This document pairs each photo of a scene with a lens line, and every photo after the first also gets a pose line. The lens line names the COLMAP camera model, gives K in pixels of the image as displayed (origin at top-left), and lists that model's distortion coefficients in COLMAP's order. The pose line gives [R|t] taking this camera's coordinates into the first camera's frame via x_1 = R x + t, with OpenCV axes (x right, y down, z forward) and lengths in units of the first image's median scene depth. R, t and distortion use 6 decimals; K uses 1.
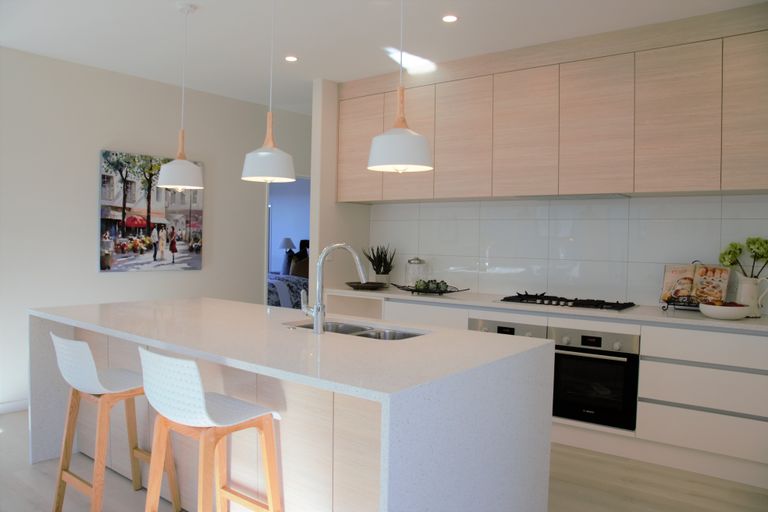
lens RADIAL K [[622.3, 0, 384.0], [0, 622.3, 256.0], [0, 0, 1]] dist [-0.042944, 0.008884]
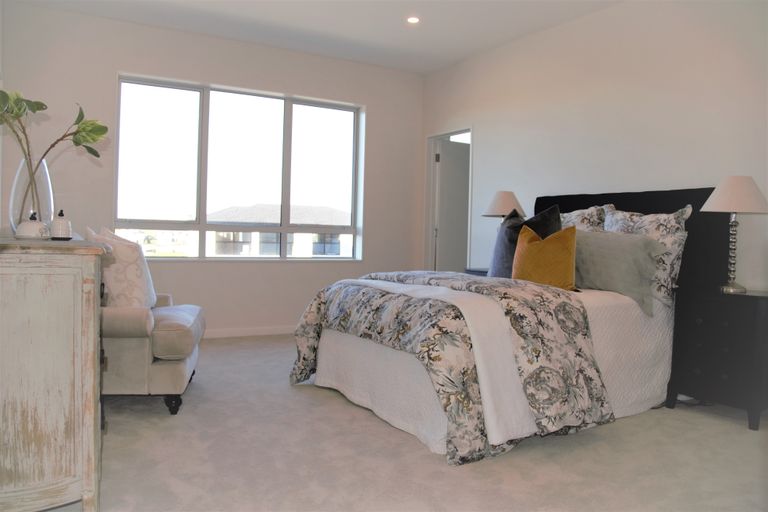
lens RADIAL K [[622.3, 0, 384.0], [0, 622.3, 256.0], [0, 0, 1]] dist [-0.042944, 0.008884]
pose [[0.940542, 0.011757, -0.339474, -0.111680], [-0.014819, 0.999870, -0.006430, 0.023646], [0.339354, 0.011078, 0.940593, 0.715373]]
